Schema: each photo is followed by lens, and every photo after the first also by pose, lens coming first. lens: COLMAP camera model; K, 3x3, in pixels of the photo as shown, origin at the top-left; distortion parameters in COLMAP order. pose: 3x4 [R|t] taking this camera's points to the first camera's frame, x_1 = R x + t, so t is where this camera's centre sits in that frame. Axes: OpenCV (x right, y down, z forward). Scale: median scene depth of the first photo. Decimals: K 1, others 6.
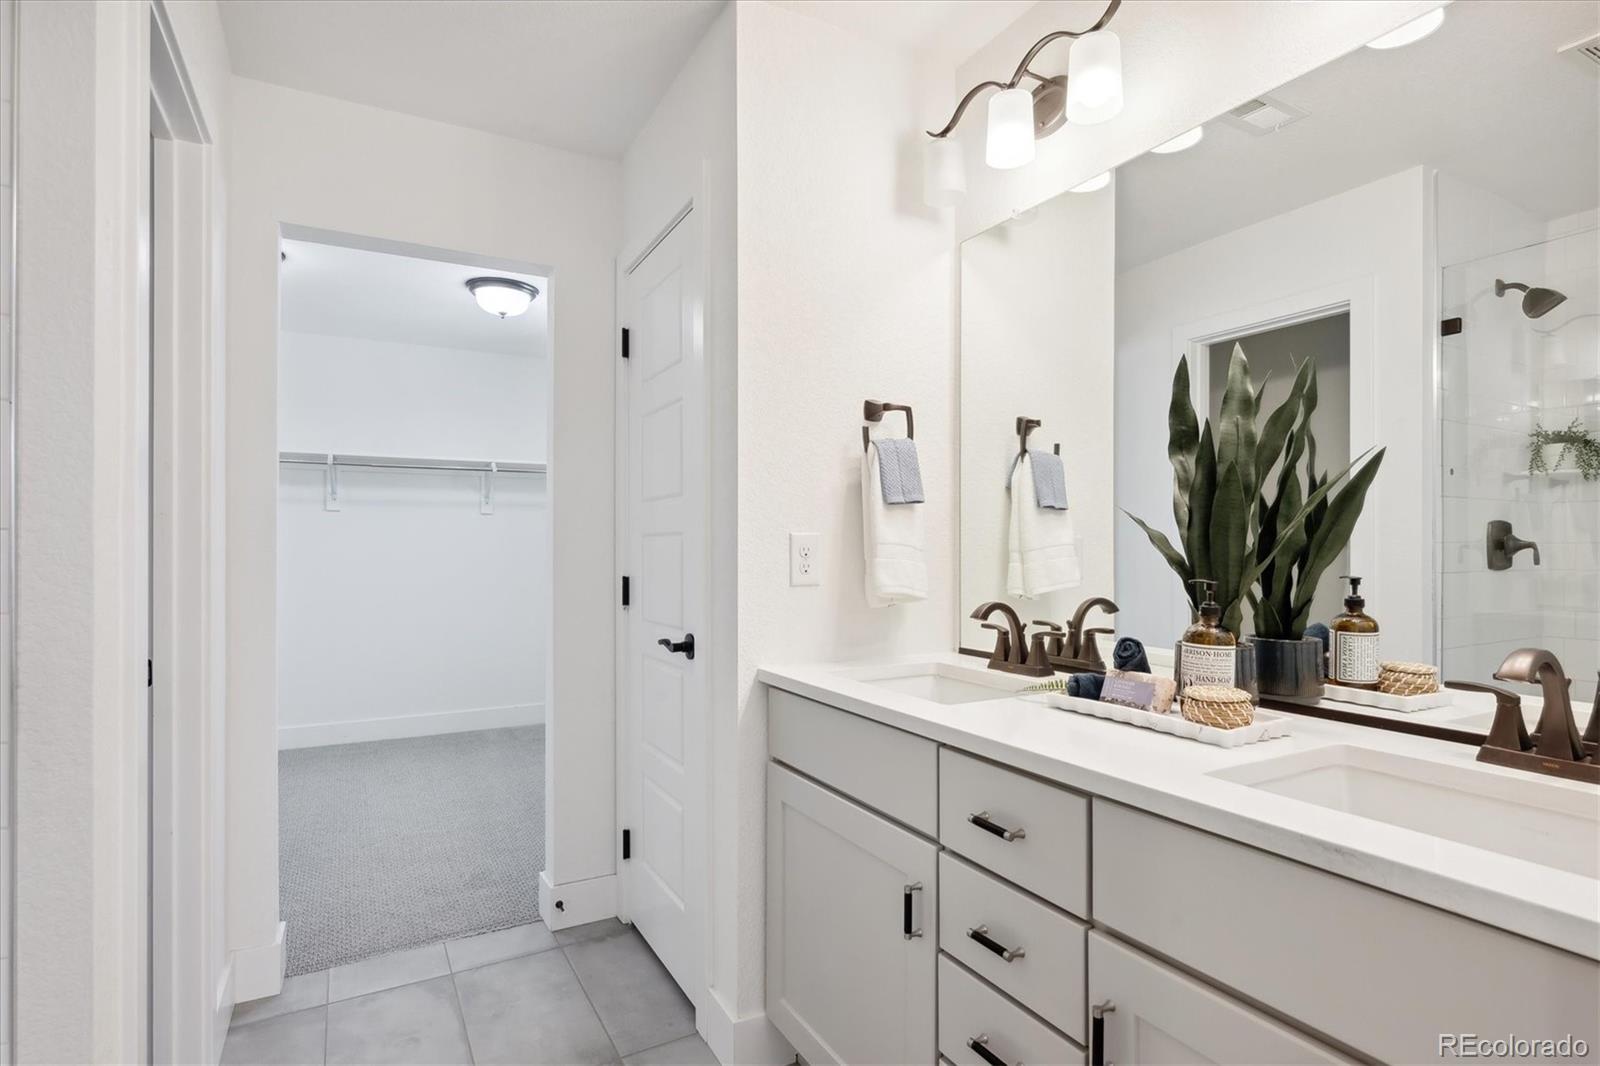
lens RADIAL K [[810.4, 0, 808.0], [0, 810.4, 539.1], [0, 0, 1]] dist [-0.001156, 0.000113]
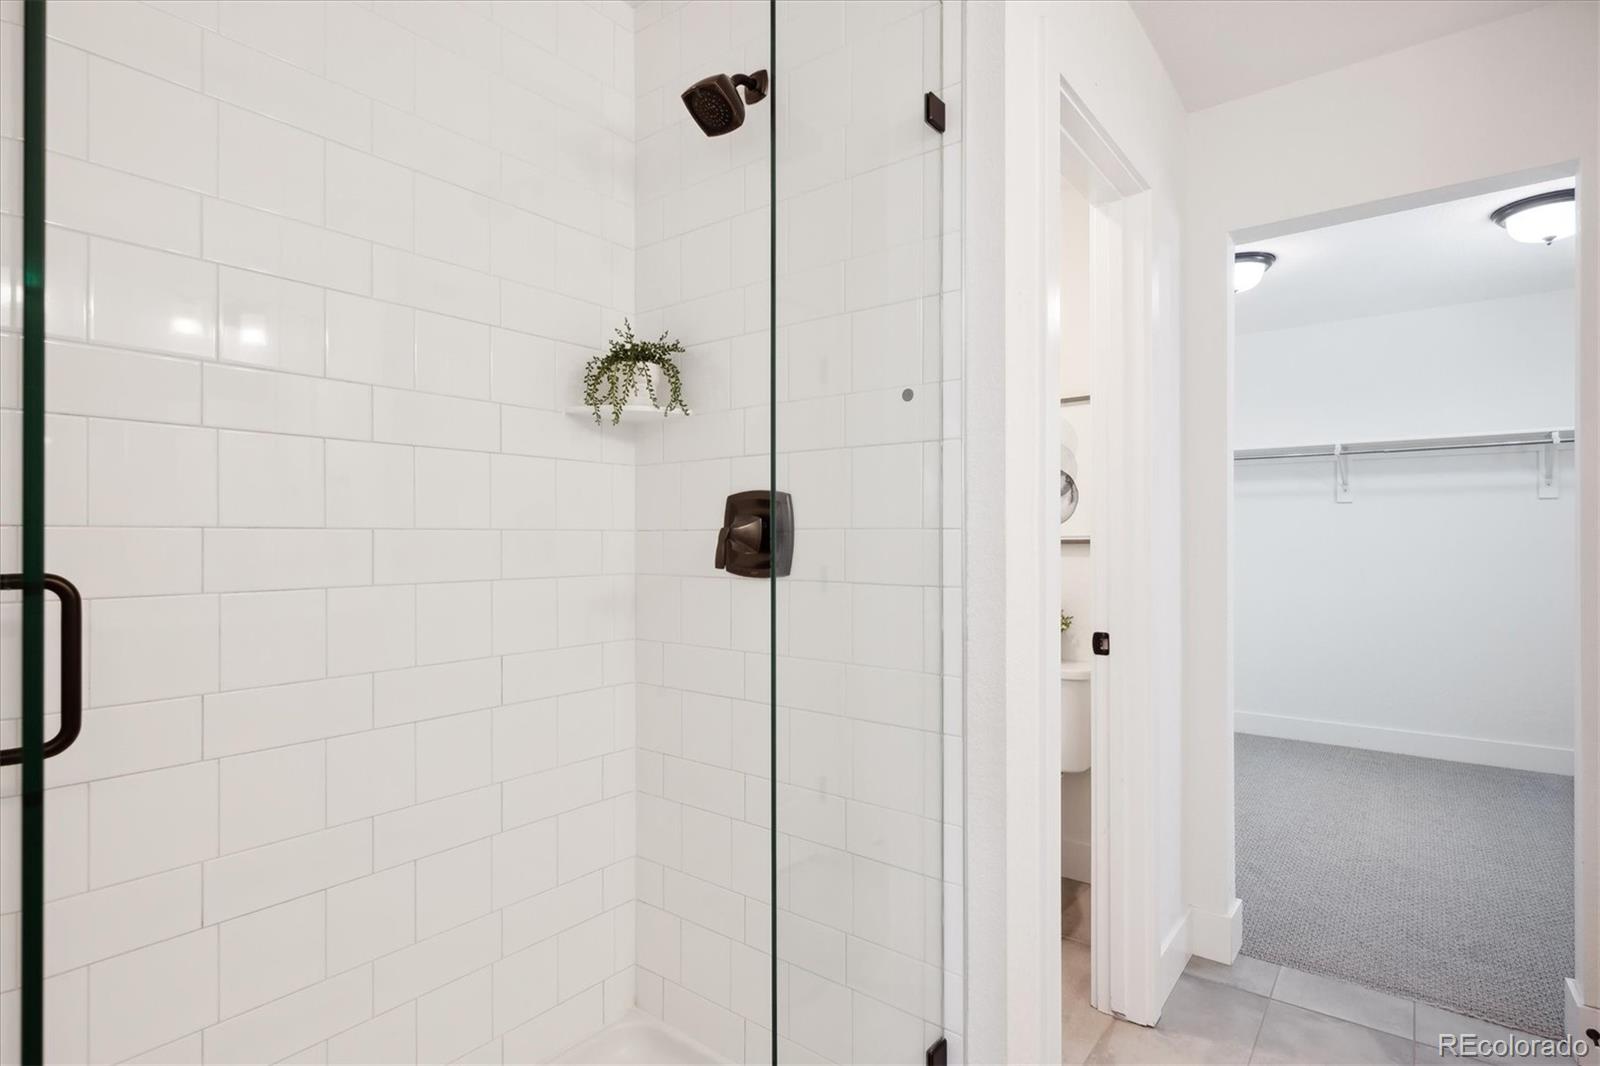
lens RADIAL K [[804.7, 0, 800.0], [0, 804.7, 533.0], [0, 0, 1]] dist [0.000603, 0.000588]
pose [[0.390410, -0.008824, -0.920599, 0.089149], [0.009781, 0.999937, -0.005436, 0.000045], [0.920589, -0.006882, 0.390472, 0.073581]]
